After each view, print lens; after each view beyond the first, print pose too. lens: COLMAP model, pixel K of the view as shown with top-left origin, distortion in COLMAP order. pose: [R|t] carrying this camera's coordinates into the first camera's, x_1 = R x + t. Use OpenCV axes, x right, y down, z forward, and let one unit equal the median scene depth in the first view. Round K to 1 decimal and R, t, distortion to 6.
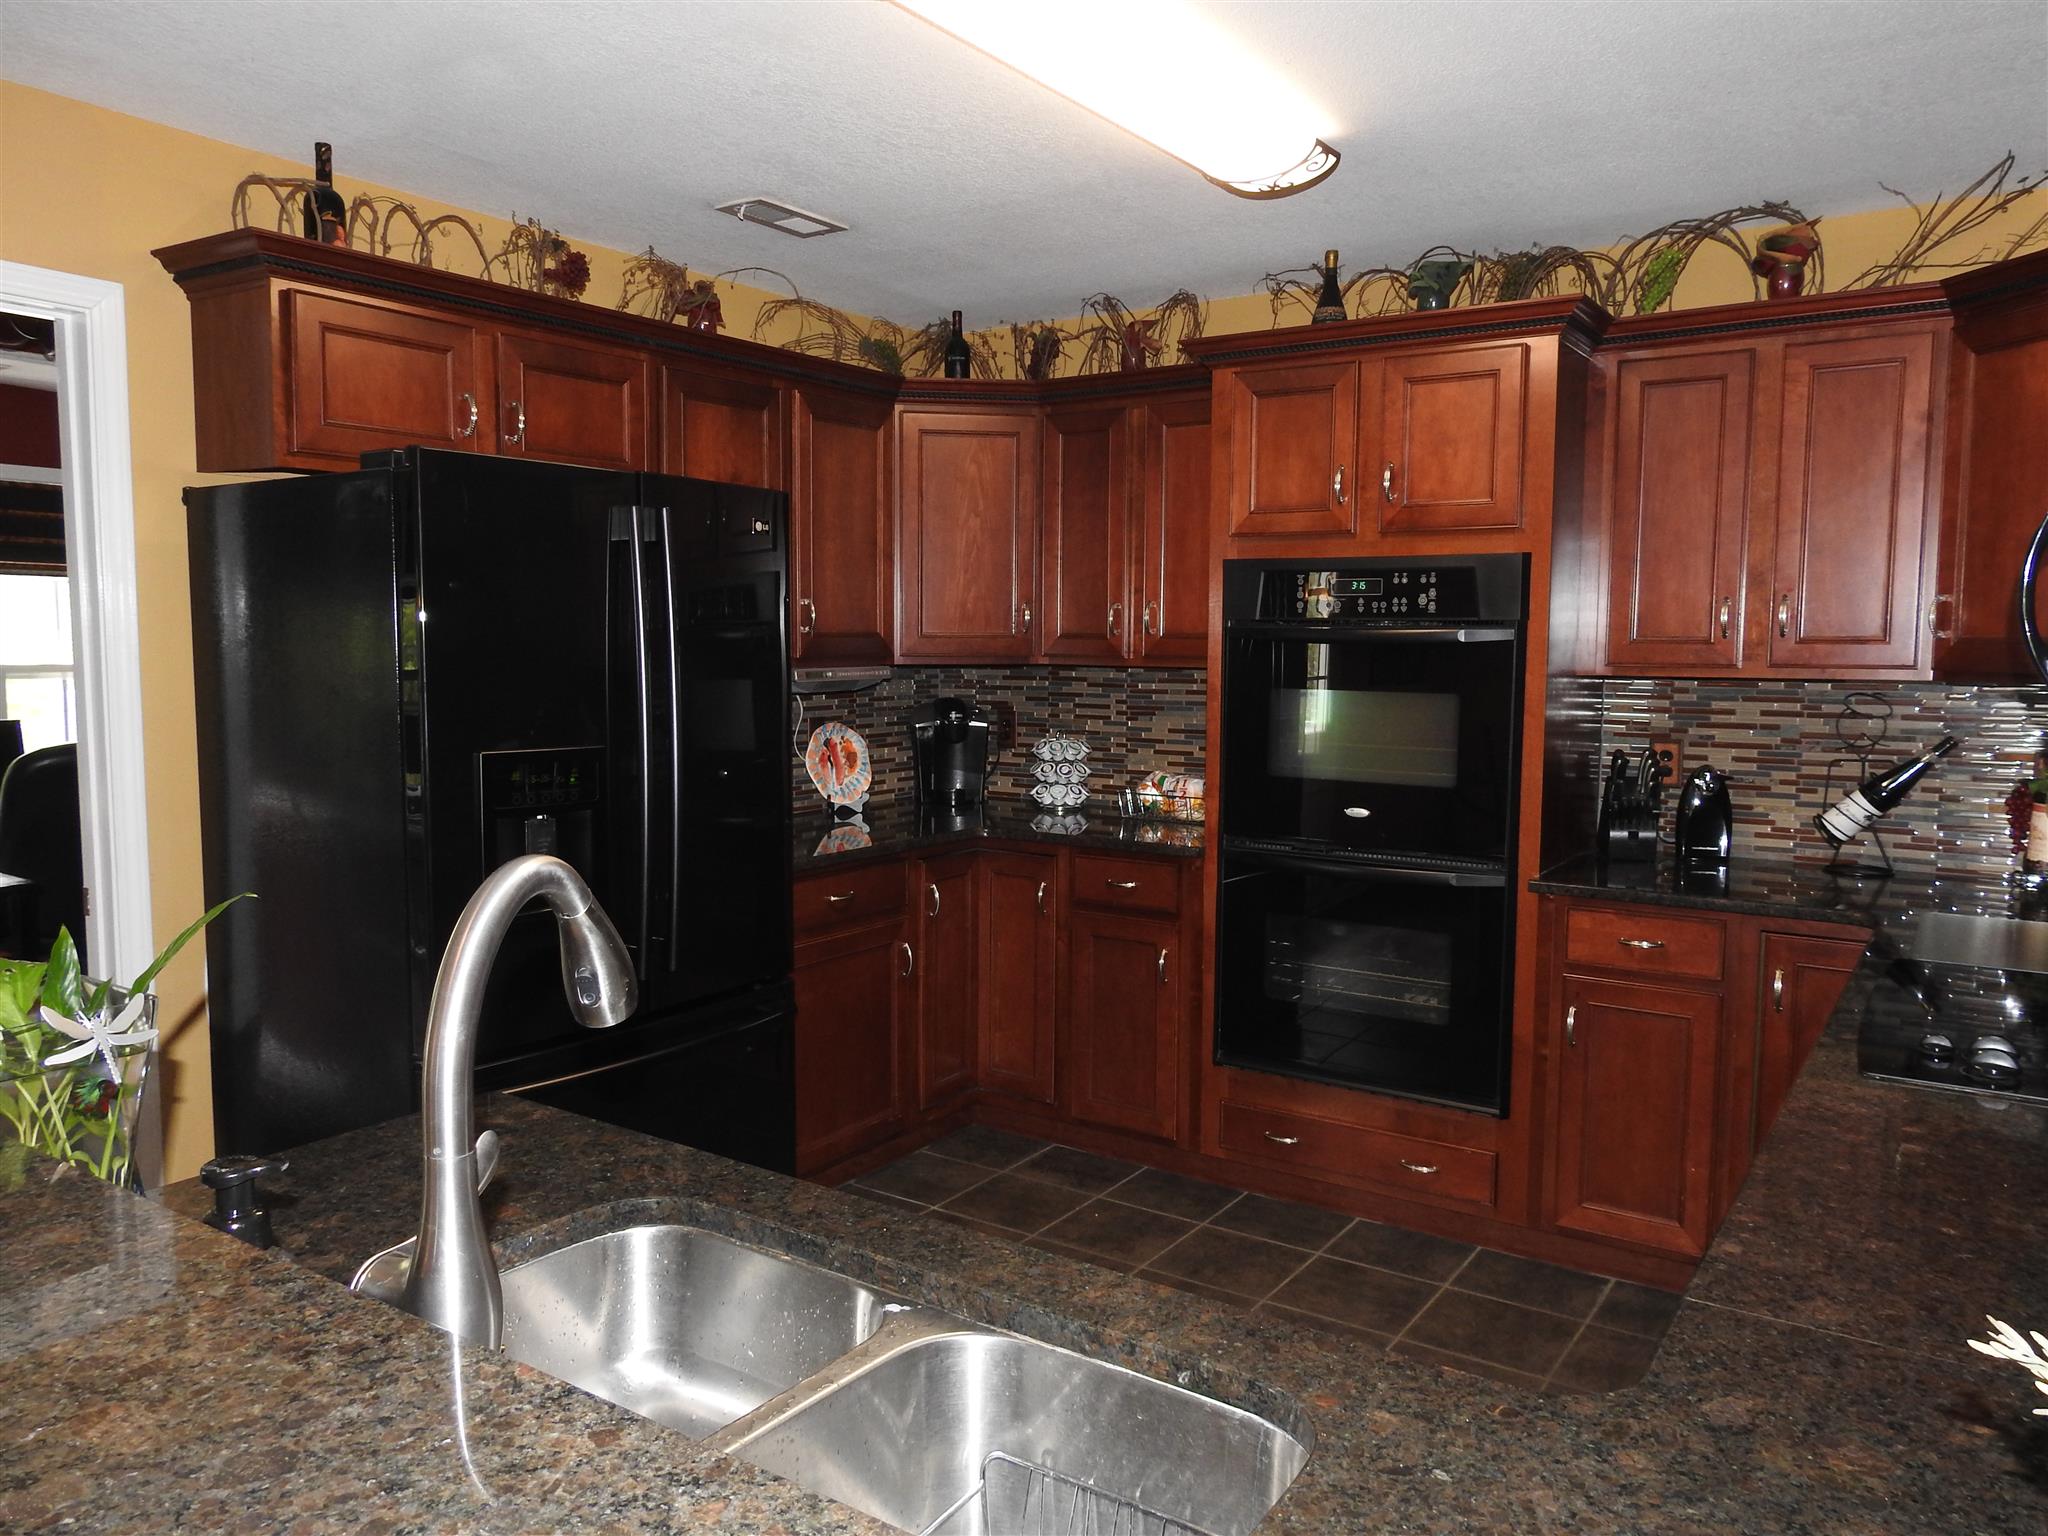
lens RADIAL K [[1469.2, 0, 1024.0], [0, 1469.2, 768.0], [0, 0, 1]] dist [-0.000525, 0.002705]
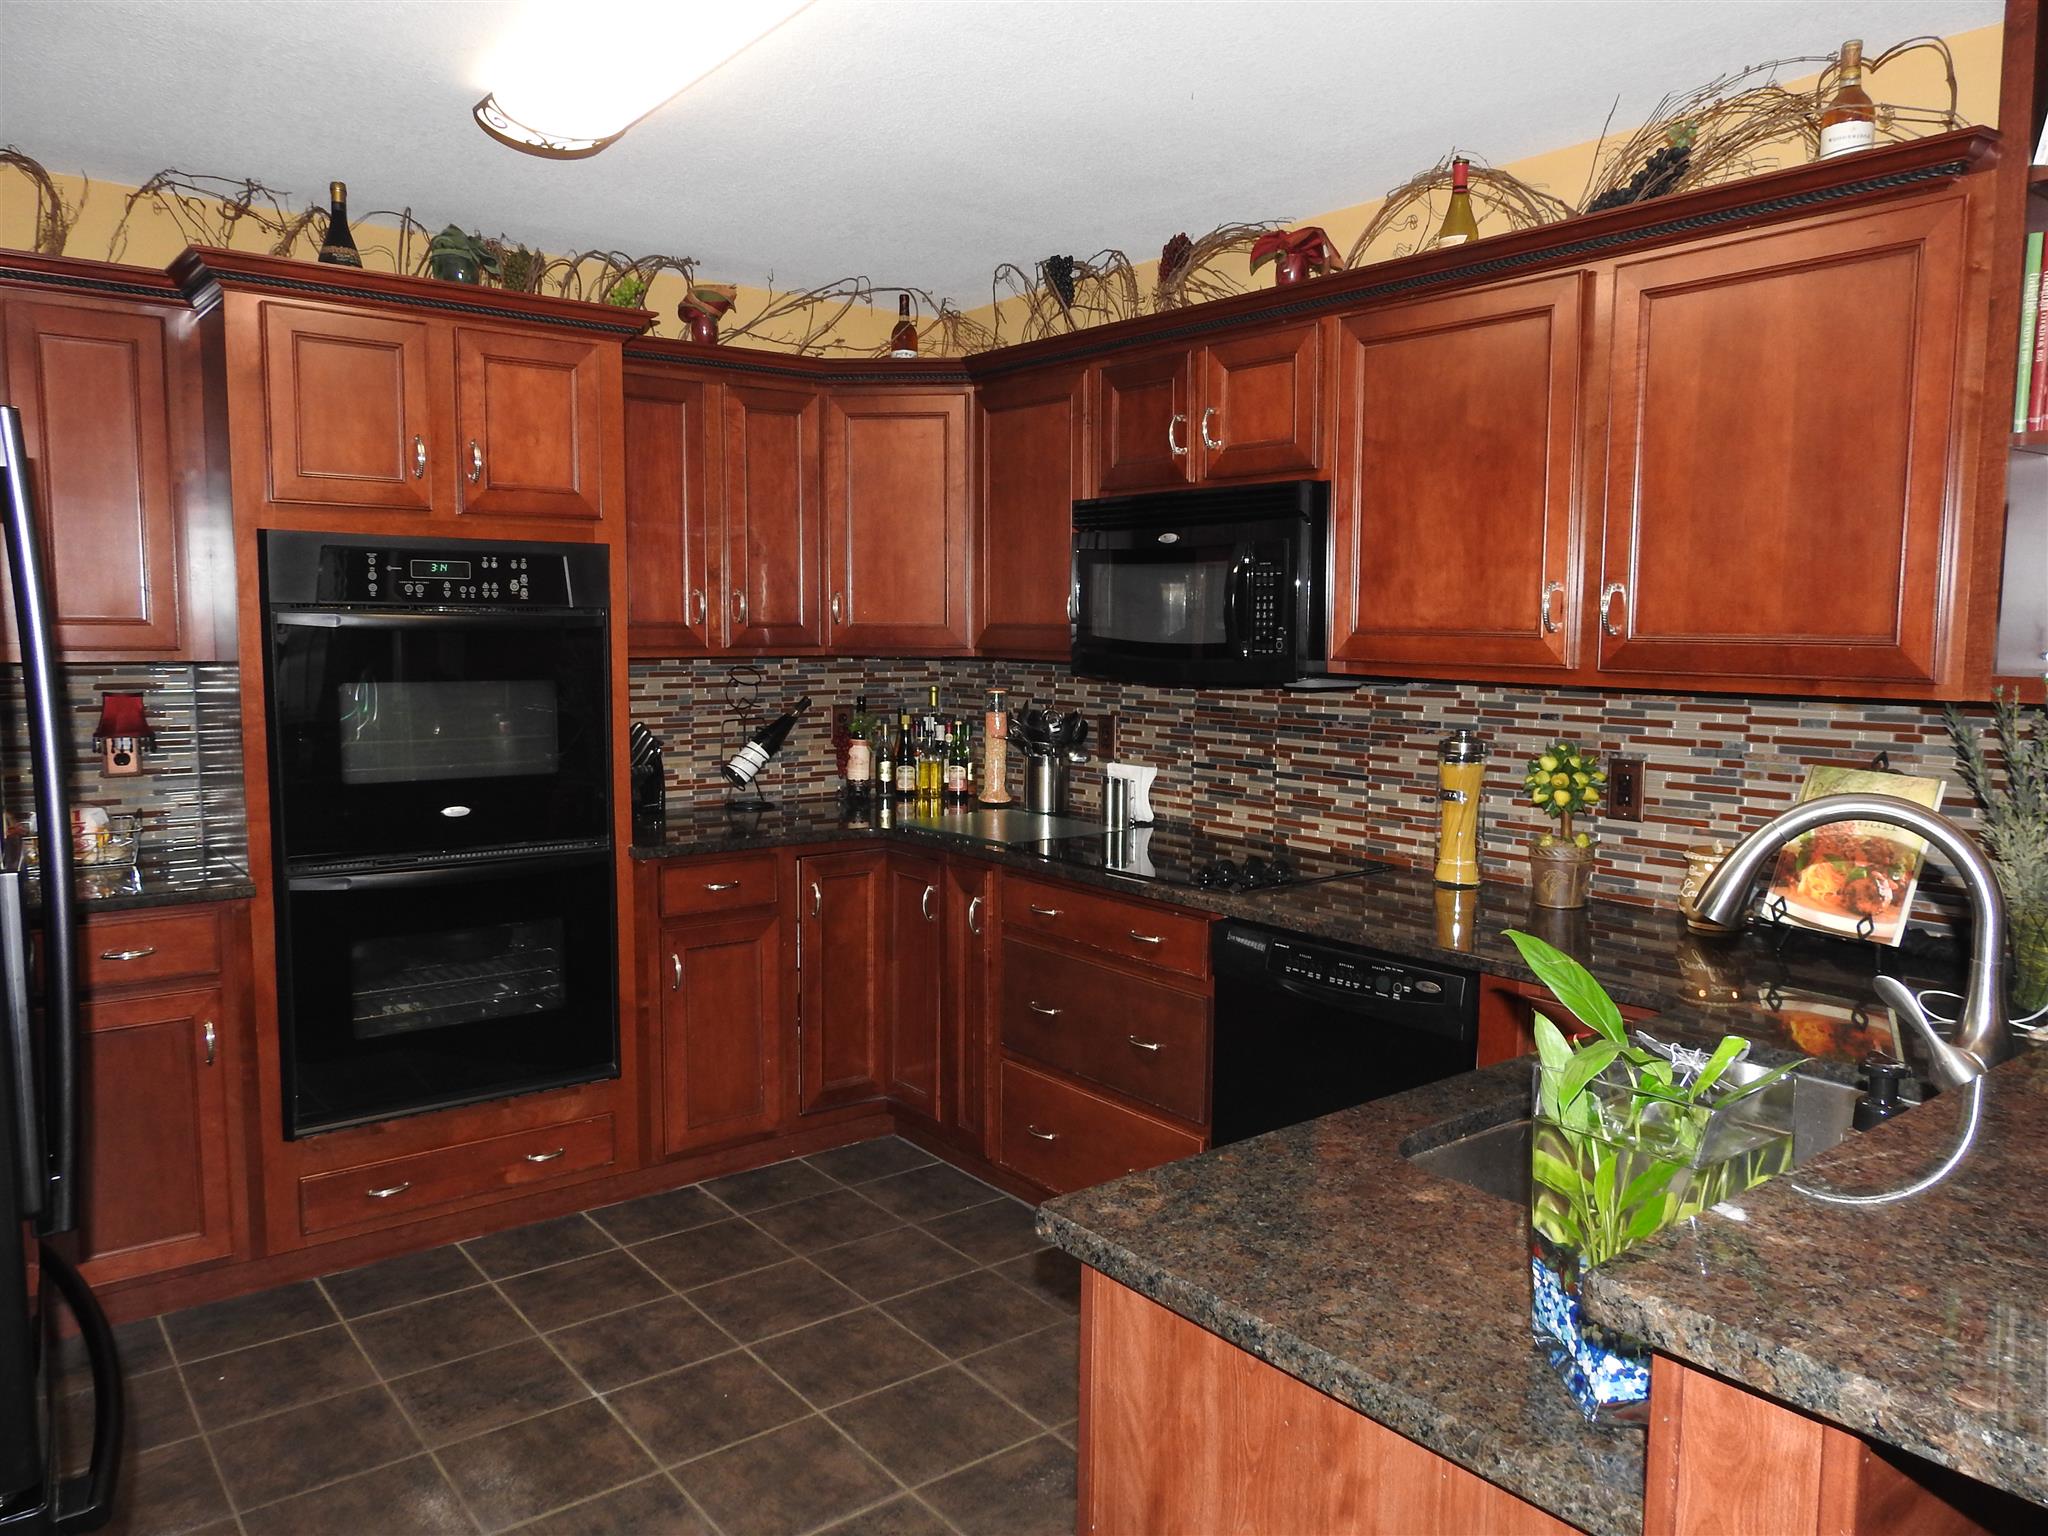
lens RADIAL K [[1469.2, 0, 1024.0], [0, 1469.2, 768.0], [0, 0, 1]] dist [-0.000525, 0.002705]
pose [[0.306896, -0.097996, 0.946685, -0.555086], [0.079105, 0.993870, 0.077236, -0.041639], [-0.948450, 0.051184, 0.312767, 0.370169]]
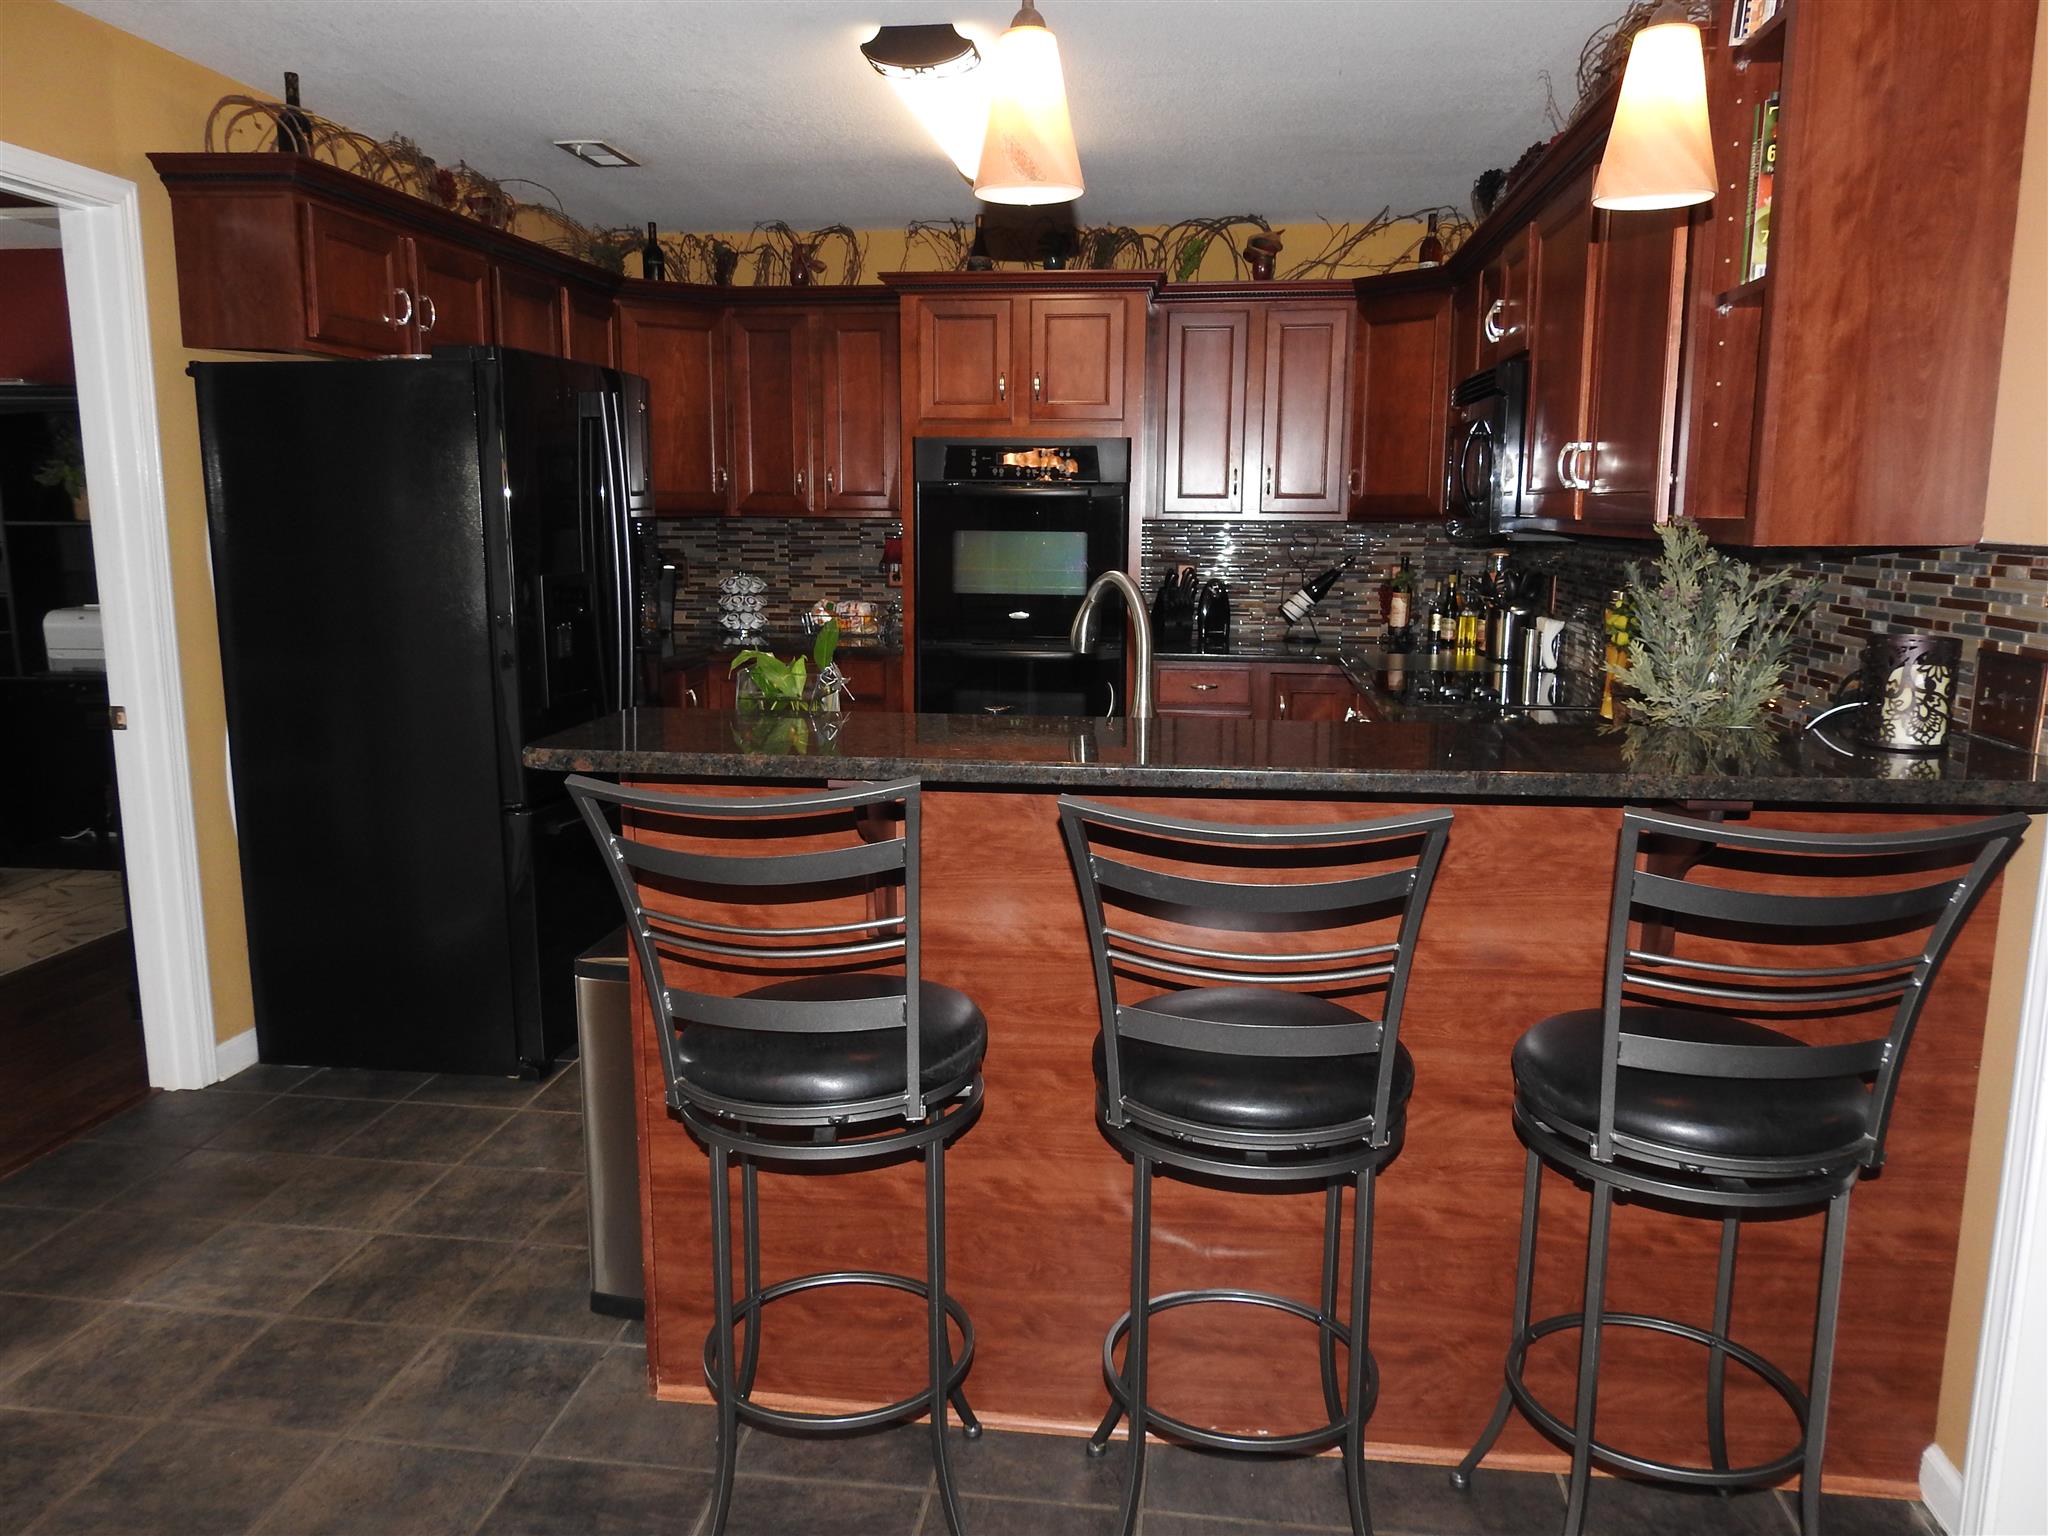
lens RADIAL K [[1469.2, 0, 1024.0], [0, 1469.2, 768.0], [0, 0, 1]] dist [-0.000525, 0.002705]
pose [[0.891056, -0.080217, 0.446748, -0.439689], [0.039645, 0.994252, 0.099453, 0.036199], [-0.452158, -0.070907, 0.889115, -0.314623]]
